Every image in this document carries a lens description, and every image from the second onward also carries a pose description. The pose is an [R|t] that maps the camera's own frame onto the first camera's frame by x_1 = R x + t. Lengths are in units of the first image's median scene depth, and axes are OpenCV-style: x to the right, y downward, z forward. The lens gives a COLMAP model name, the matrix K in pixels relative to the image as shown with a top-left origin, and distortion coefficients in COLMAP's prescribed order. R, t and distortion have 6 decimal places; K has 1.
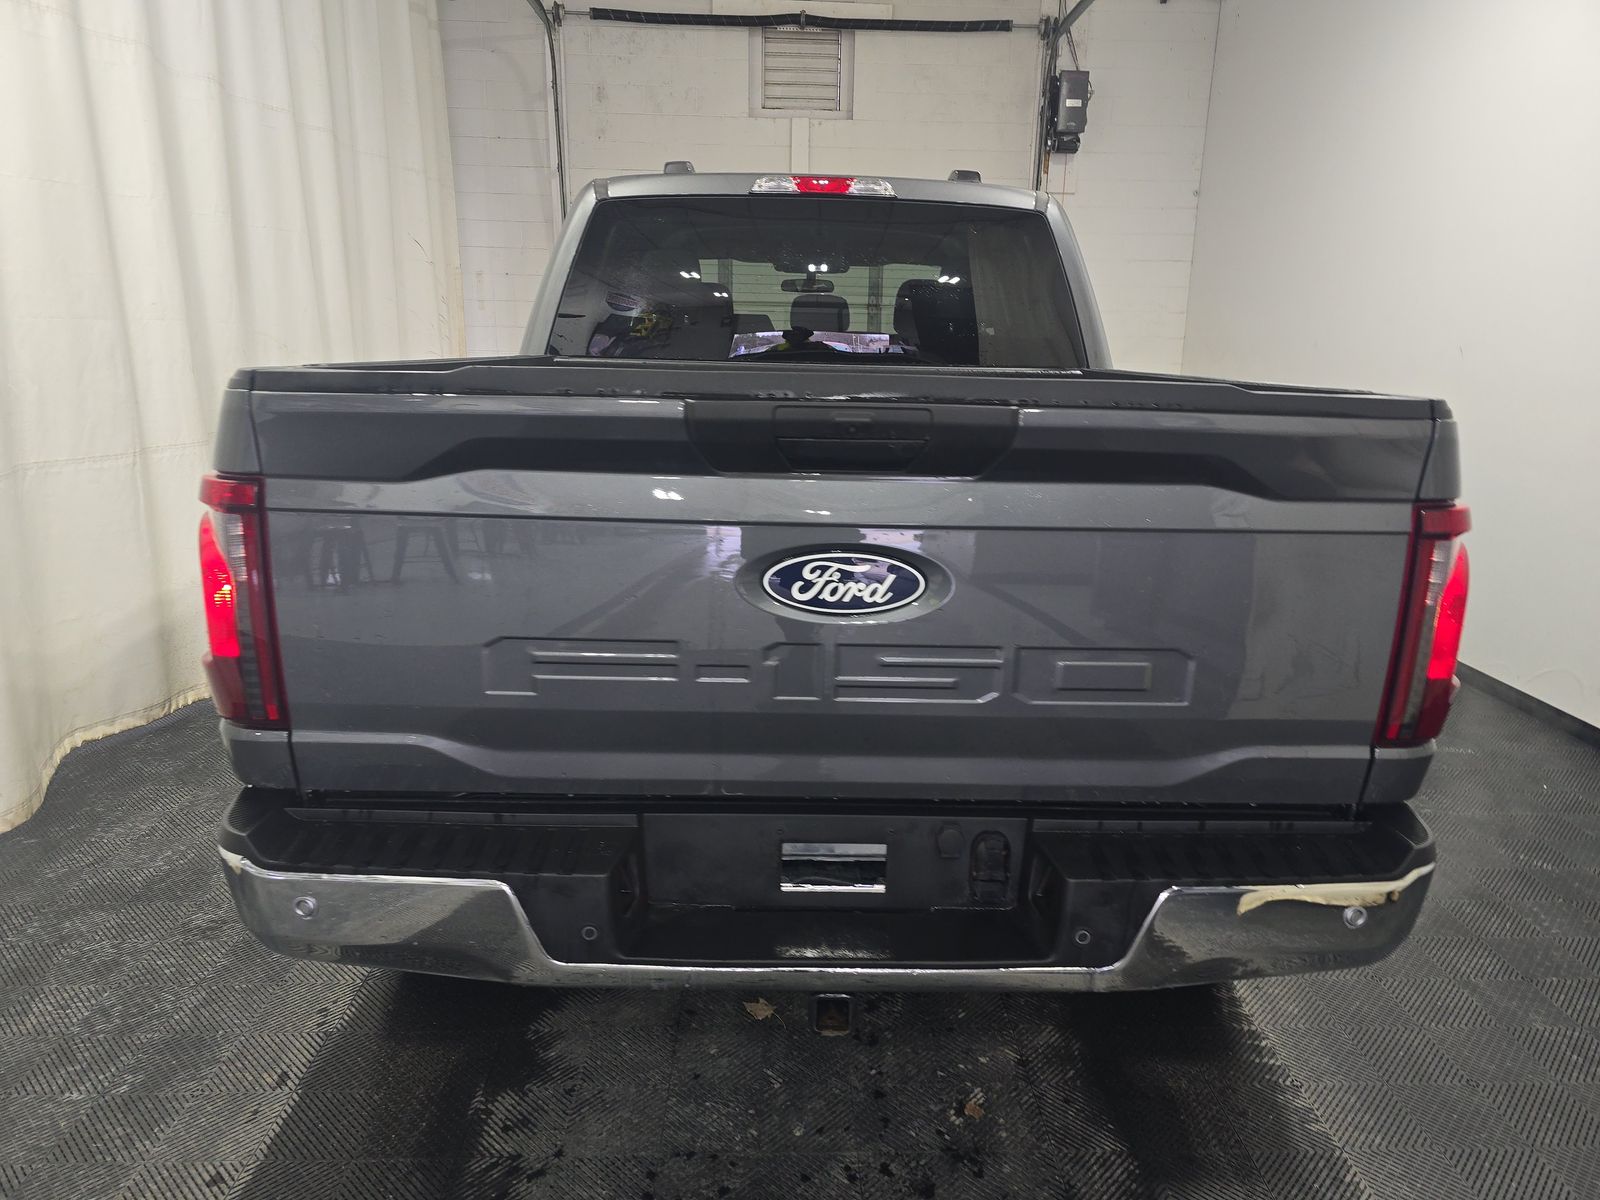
lens RADIAL K [[1065.6, 0, 810.1], [0, 1065.6, 602.7], [0, 0, 1]] dist [0.045822, -0.035057]
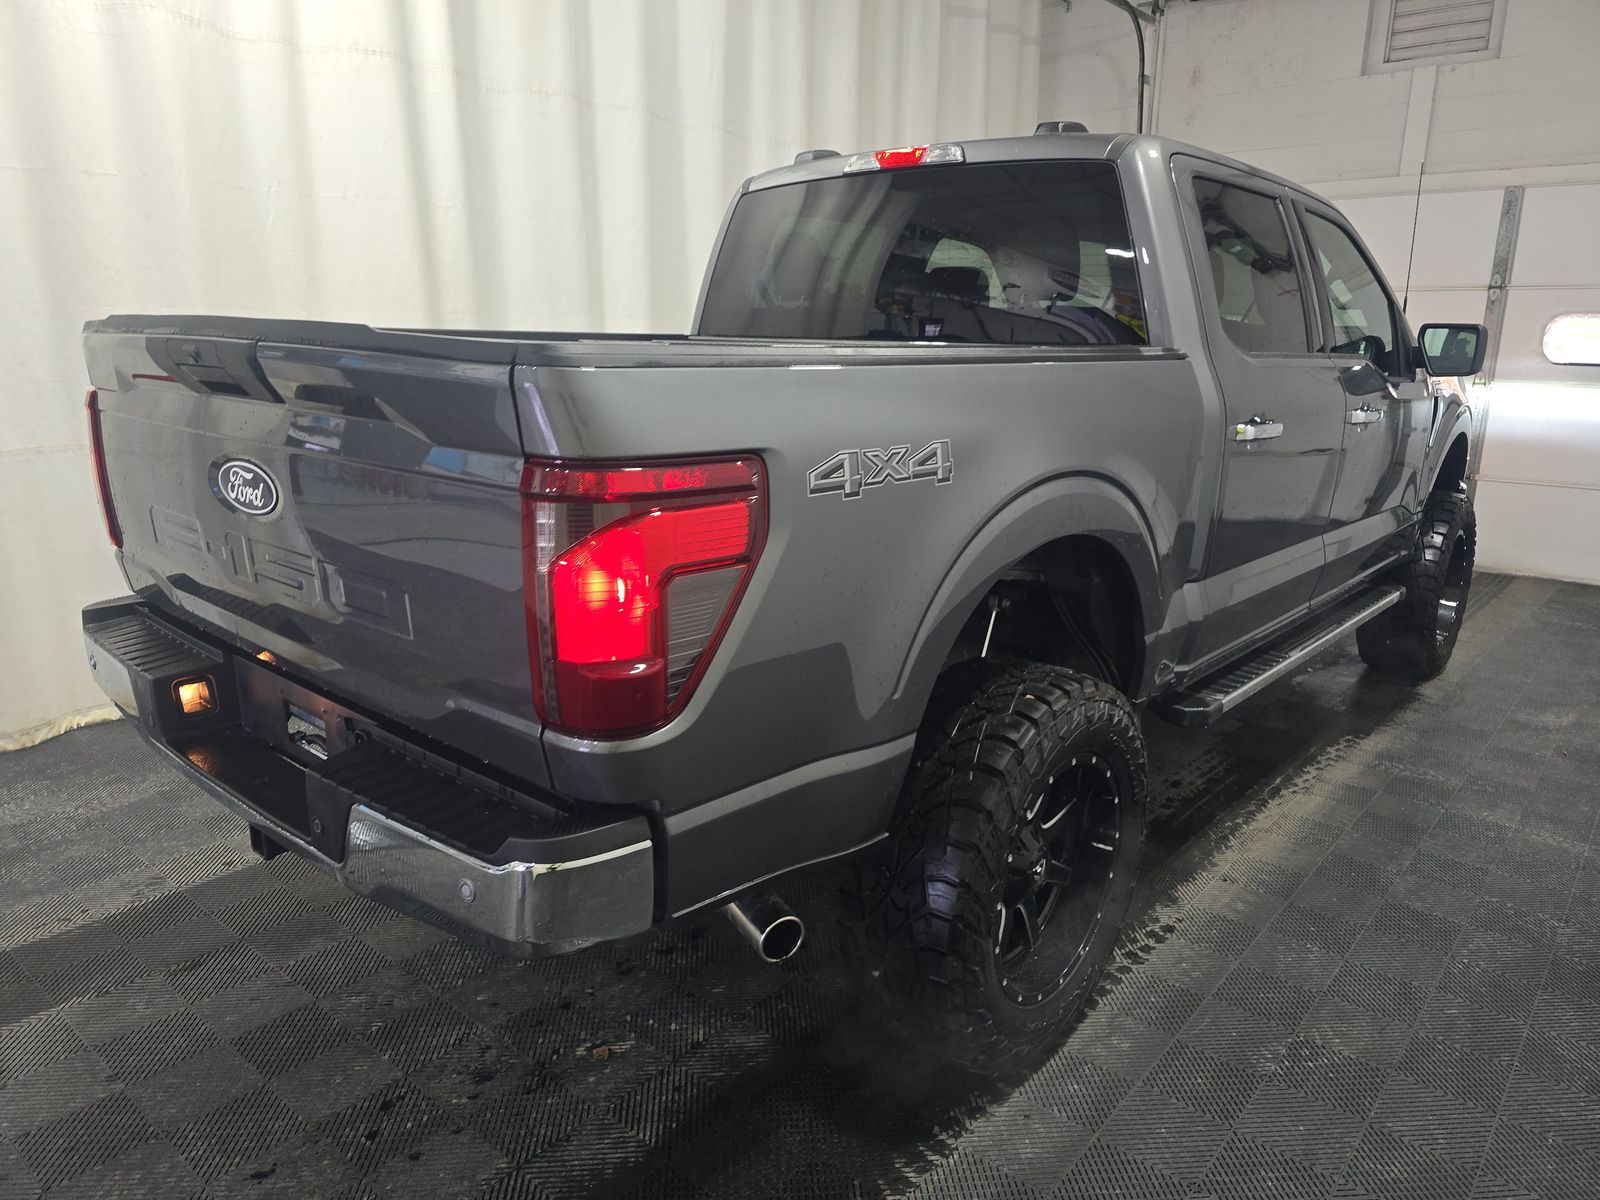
lens RADIAL K [[1065.6, 0, 810.1], [0, 1065.6, 602.7], [0, 0, 1]] dist [0.045822, -0.035057]
pose [[0.744947, 0.158193, -0.648097, 0.263822], [-0.163167, 0.985178, 0.052920, -0.011593], [0.646862, 0.066326, 0.759717, 0.093274]]
